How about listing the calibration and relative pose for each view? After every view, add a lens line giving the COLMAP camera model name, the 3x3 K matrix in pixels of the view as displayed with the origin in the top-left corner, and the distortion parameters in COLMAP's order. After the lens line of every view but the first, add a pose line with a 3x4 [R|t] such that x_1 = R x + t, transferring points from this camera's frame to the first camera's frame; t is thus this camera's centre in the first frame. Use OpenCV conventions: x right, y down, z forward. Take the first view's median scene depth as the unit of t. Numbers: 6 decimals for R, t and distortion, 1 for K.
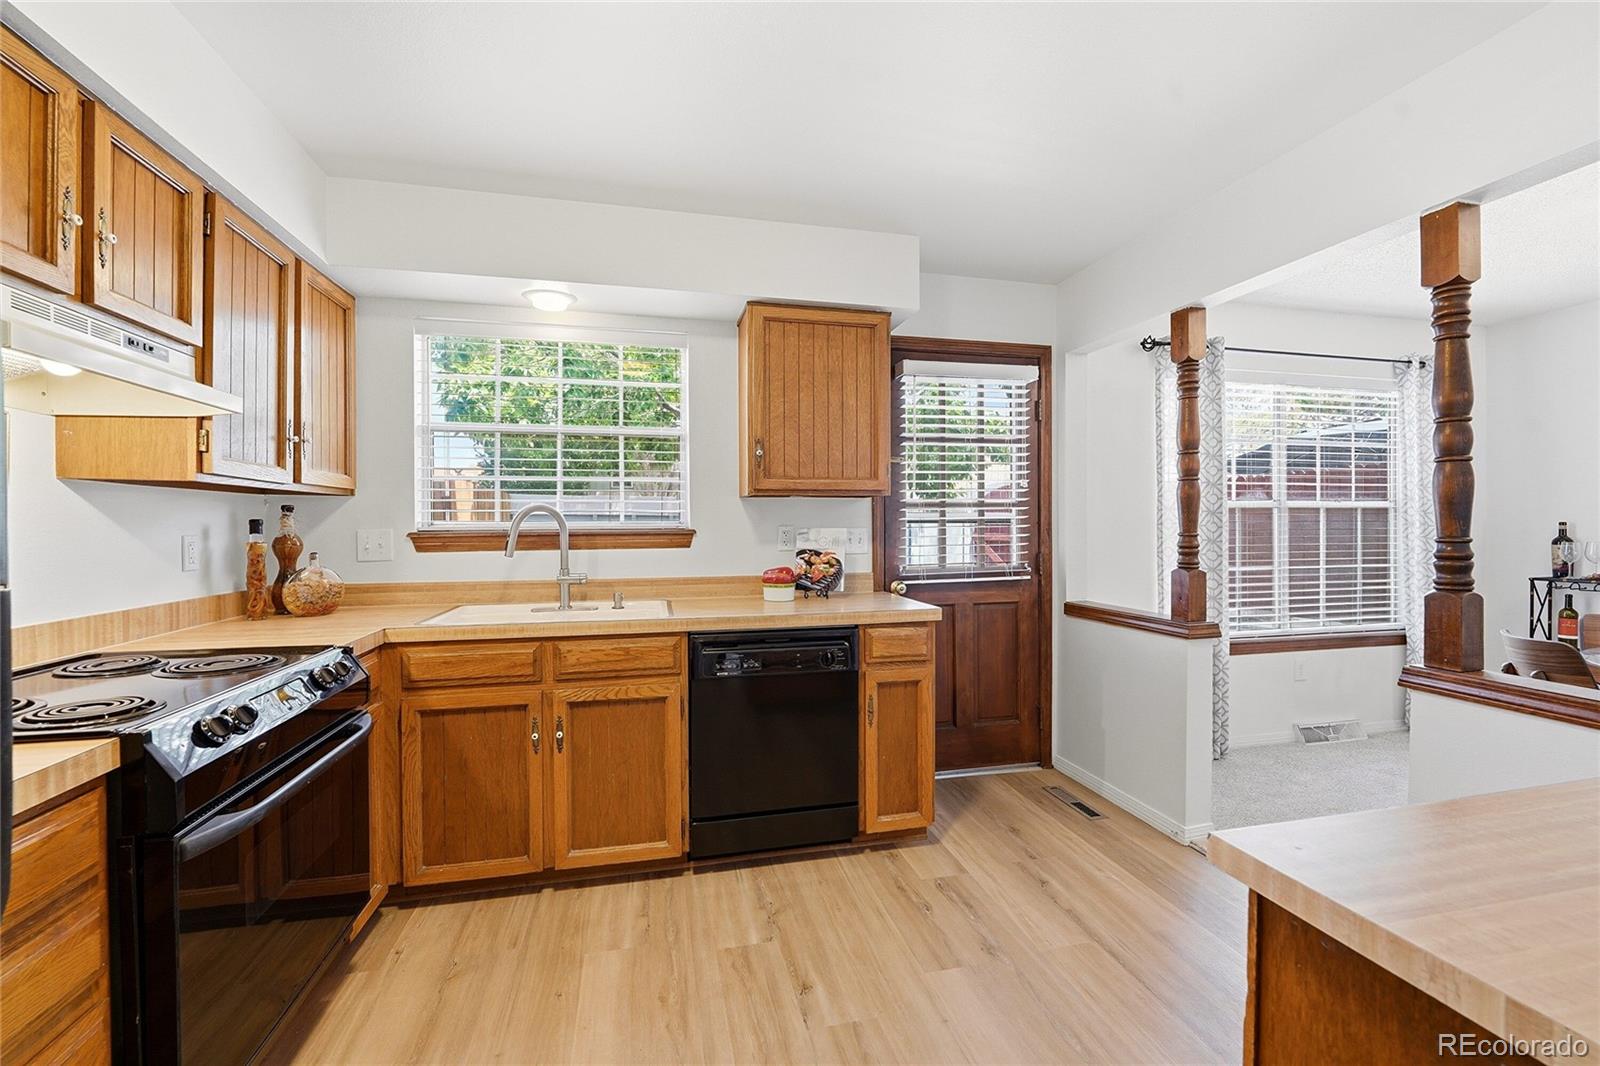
lens RADIAL K [[665.9, 0, 804.8], [0, 665.9, 529.6], [0, 0, 1]] dist [-0.008626, -0.000622]
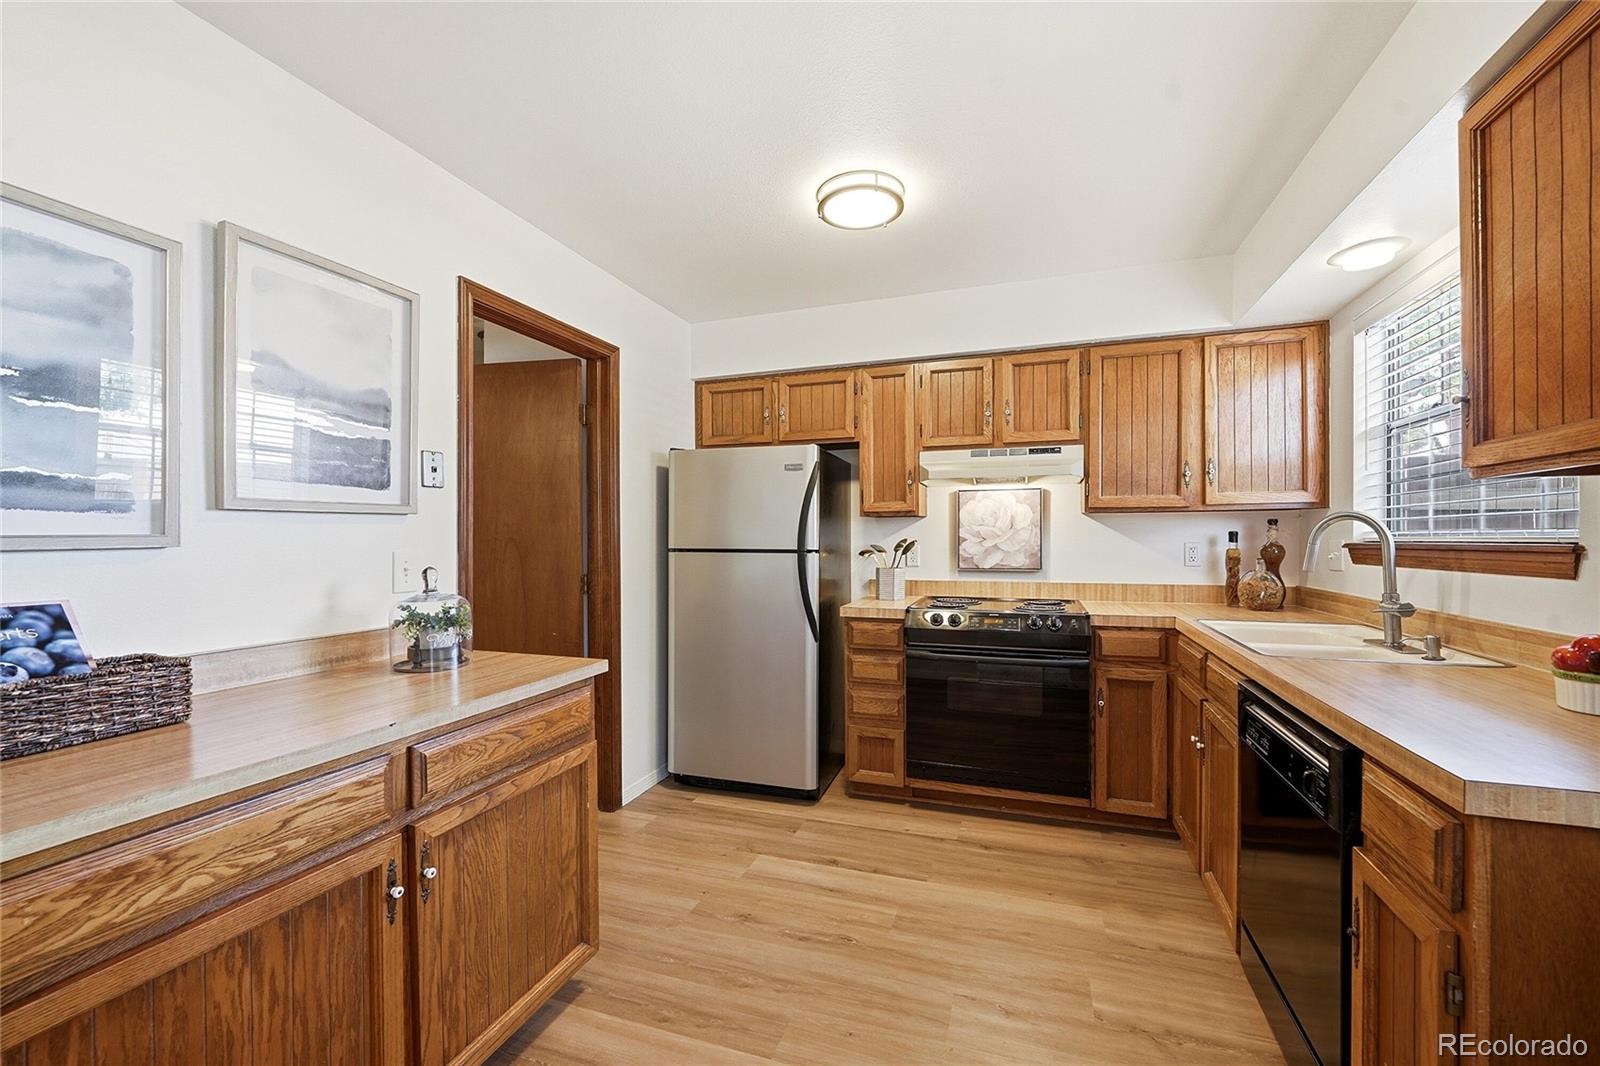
lens RADIAL K [[665.9, 0, 806.1], [0, 665.9, 537.2], [0, 0, 1]] dist [-0.008626, -0.000622]
pose [[-0.541526, 0.006070, -0.840662, 0.767343], [0.003452, 0.999982, 0.004997, -0.013613], [0.840677, -0.000195, -0.541537, 1.003459]]
